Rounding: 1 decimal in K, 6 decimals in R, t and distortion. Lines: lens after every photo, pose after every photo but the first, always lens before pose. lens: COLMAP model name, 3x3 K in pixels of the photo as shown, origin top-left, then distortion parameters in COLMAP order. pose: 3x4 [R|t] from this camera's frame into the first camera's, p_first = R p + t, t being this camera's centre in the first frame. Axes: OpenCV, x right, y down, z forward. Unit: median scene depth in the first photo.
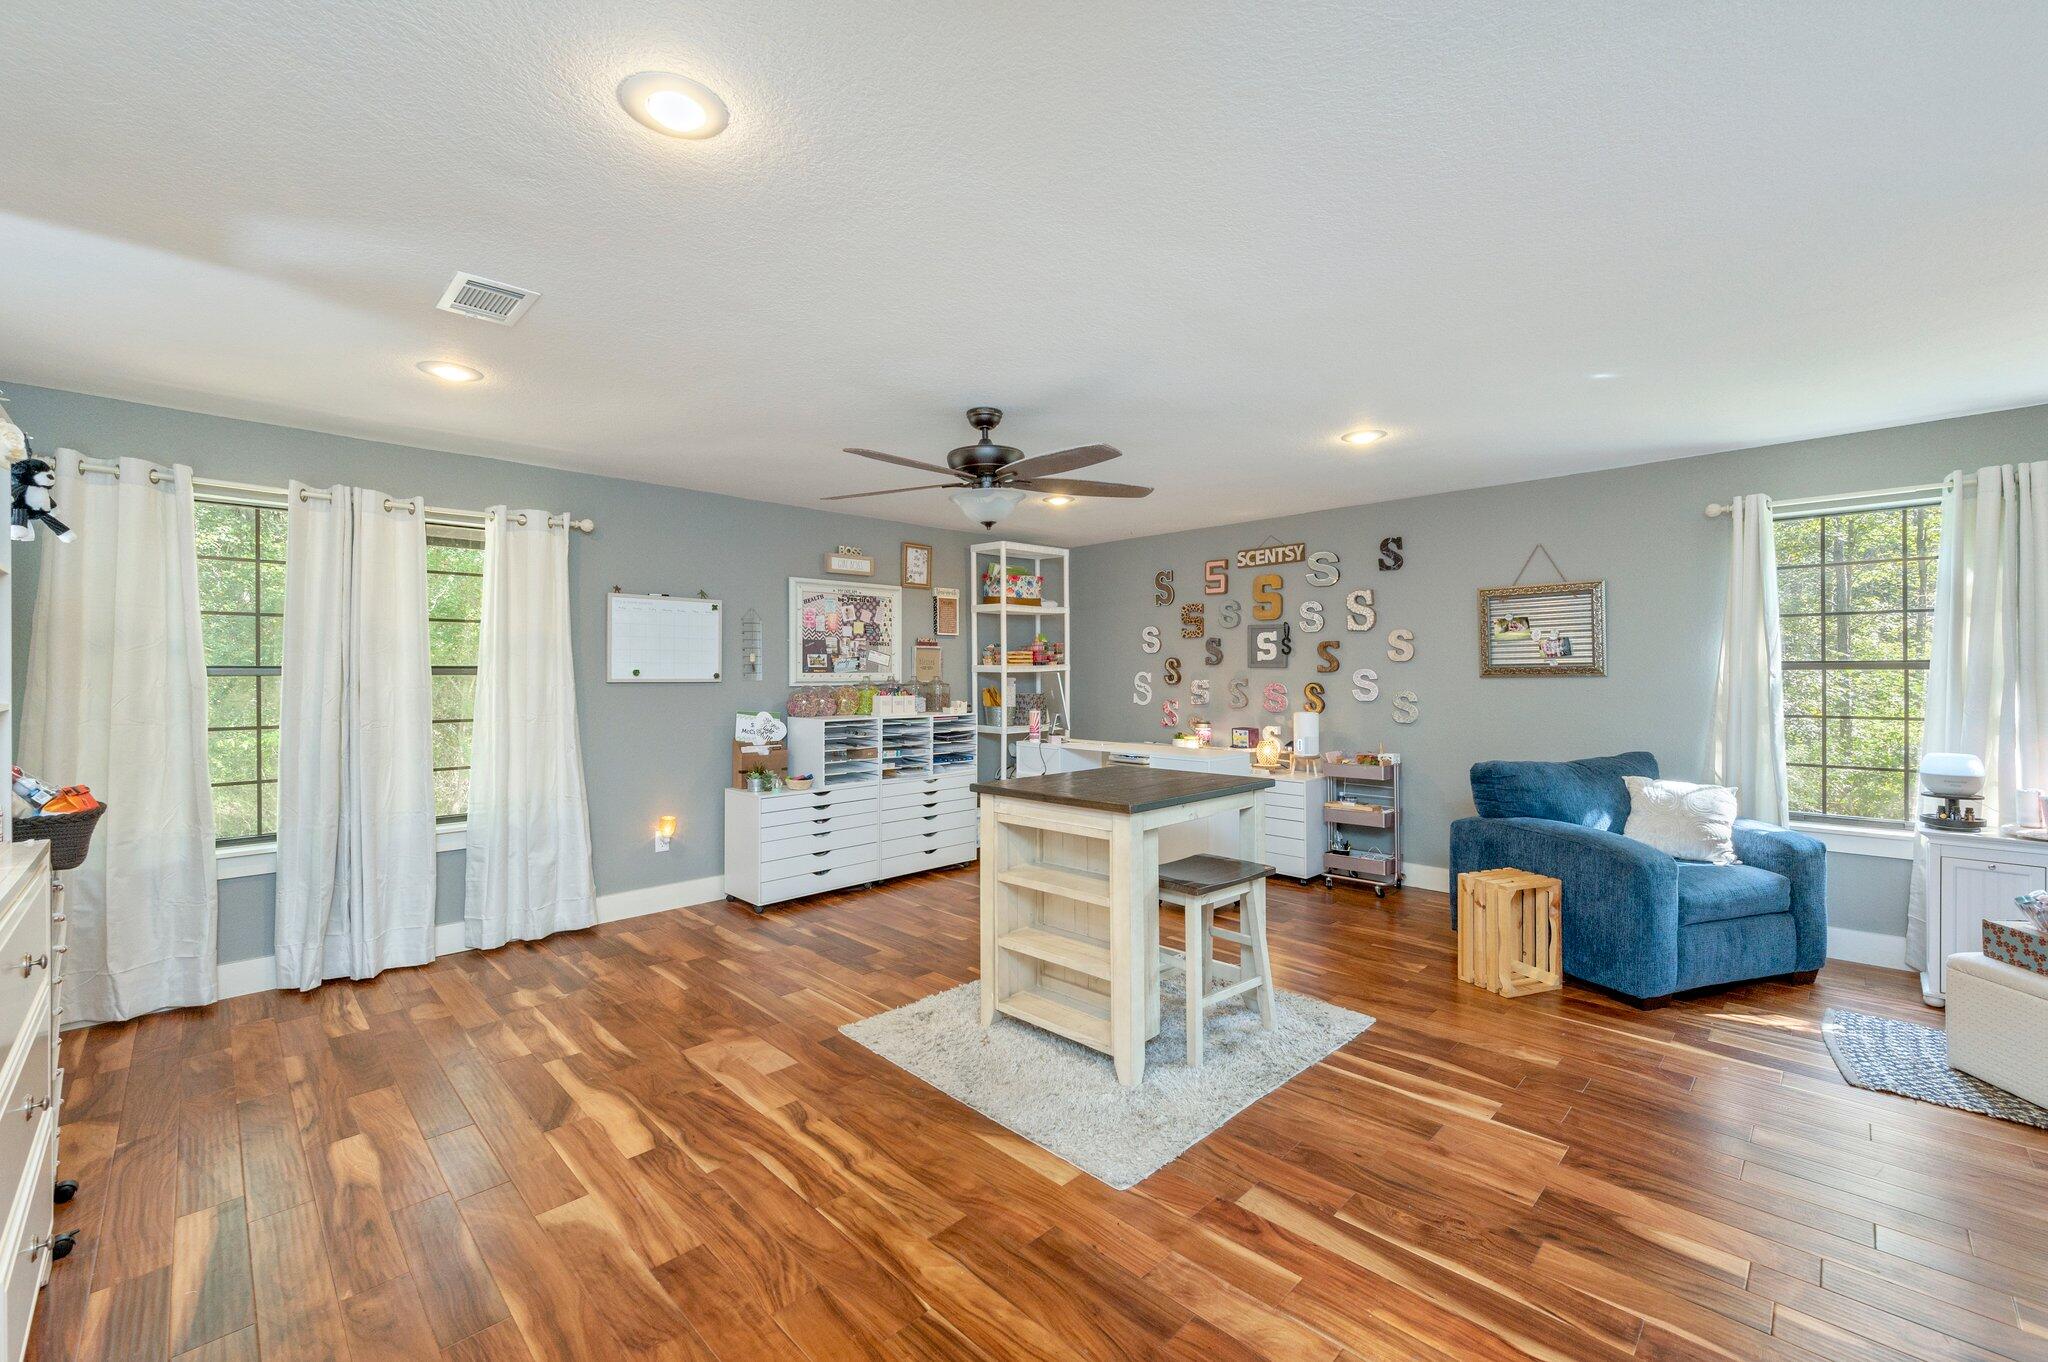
lens RADIAL K [[834.0, 0, 1024.0], [0, 834.0, 681.0], [0, 0, 1]] dist [-0.000074, -0.000012]
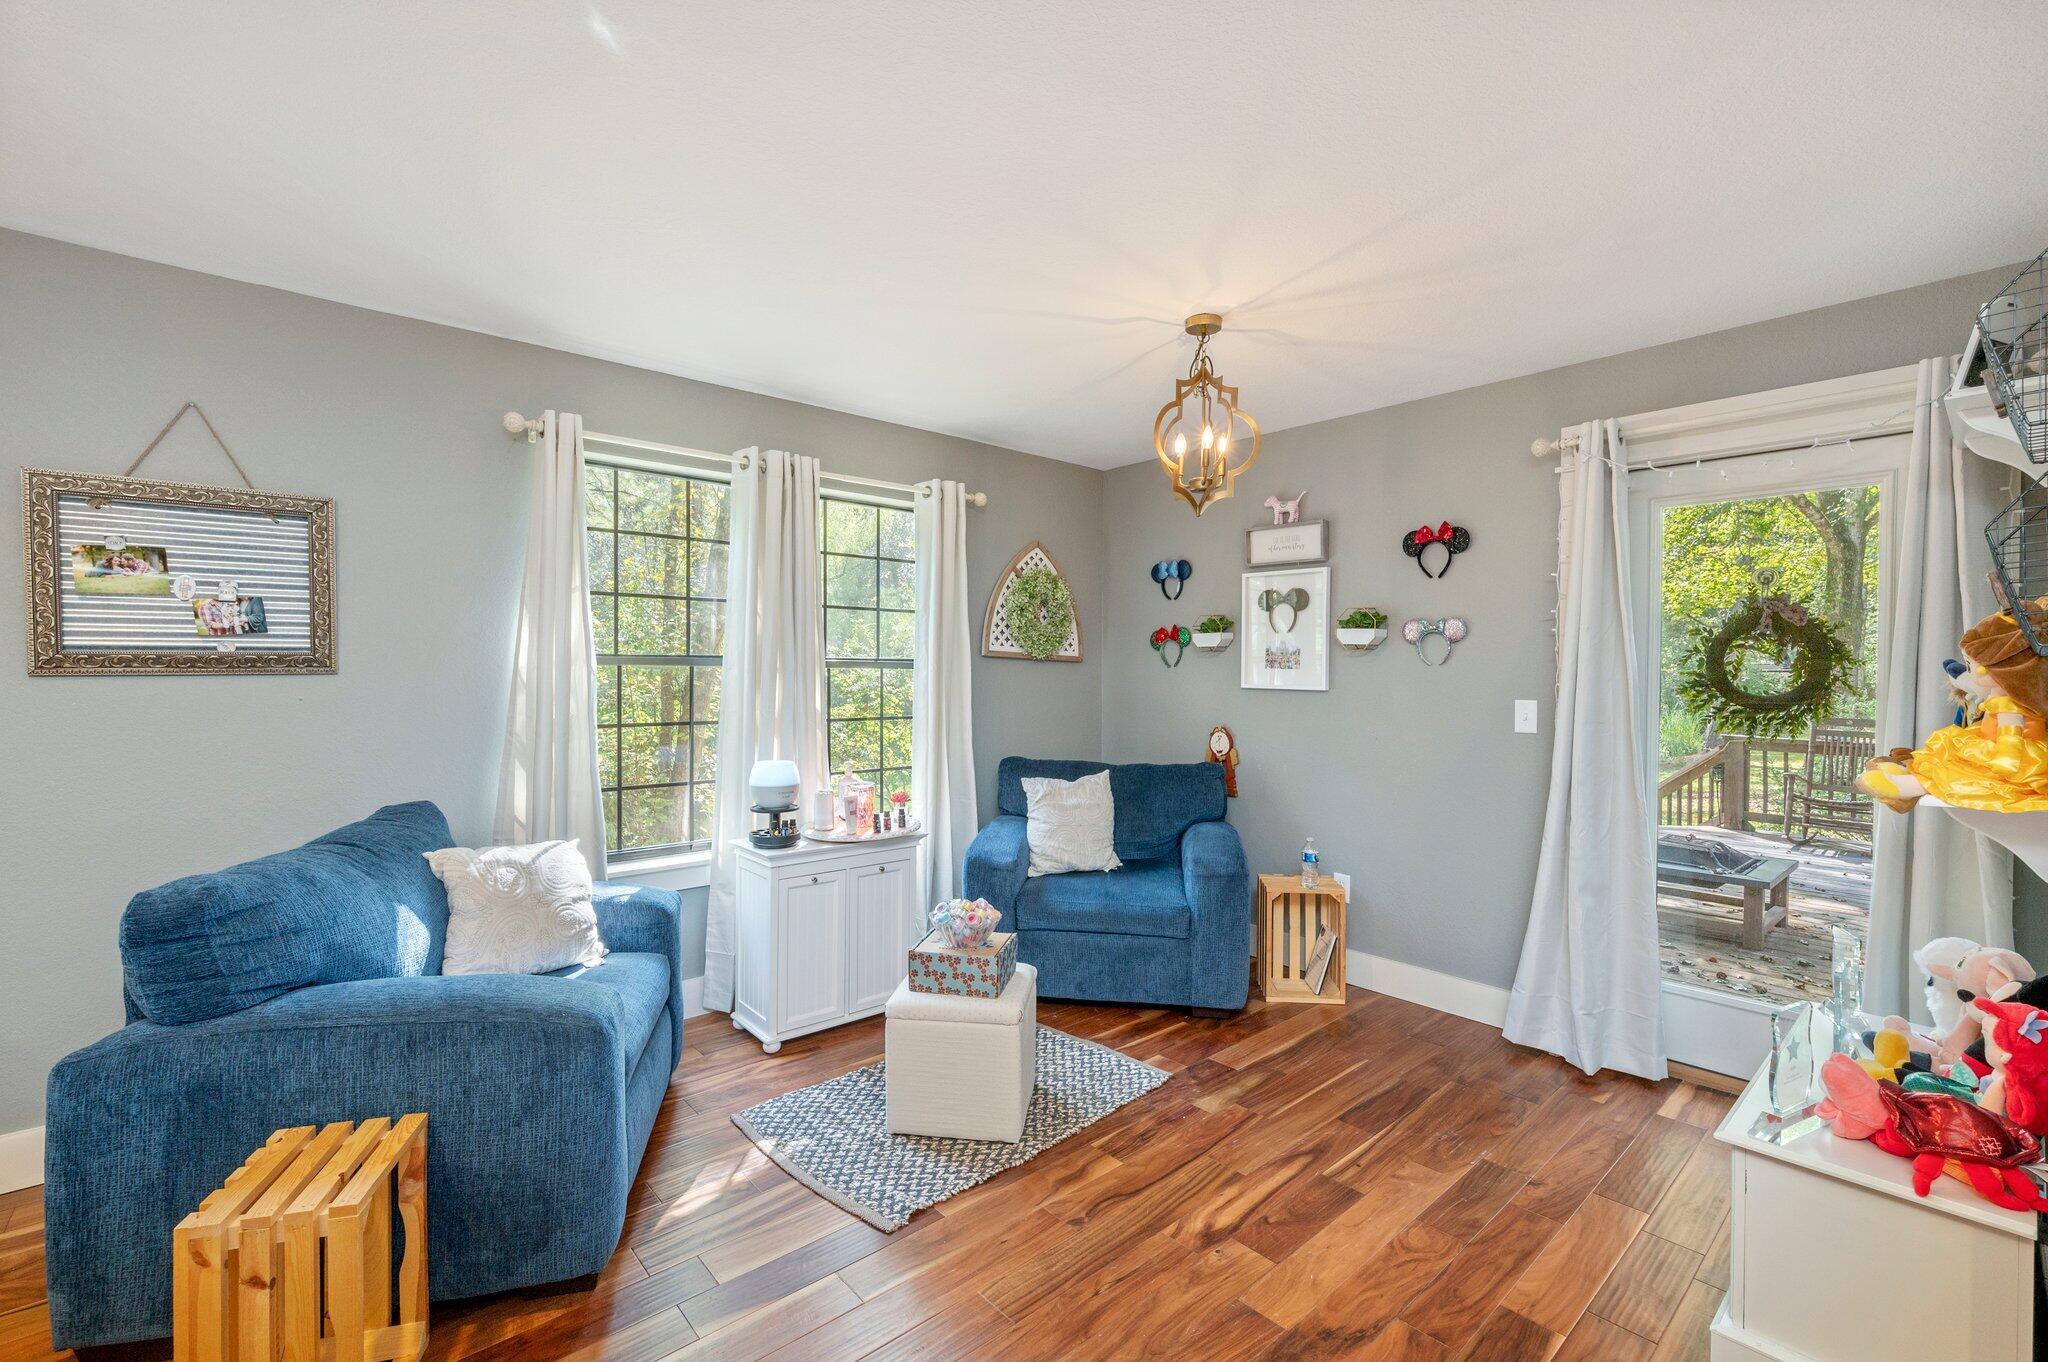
lens RADIAL K [[893.9, 0, 1024.0], [0, 893.9, 681.0], [0, 0, 1]] dist [-0.001996, -0.000305]
pose [[0.059538, -0.009172, 0.998184, 0.153132], [0.001278, 0.999958, 0.009112, -0.006164], [-0.998225, 0.000733, 0.059547, 0.587572]]
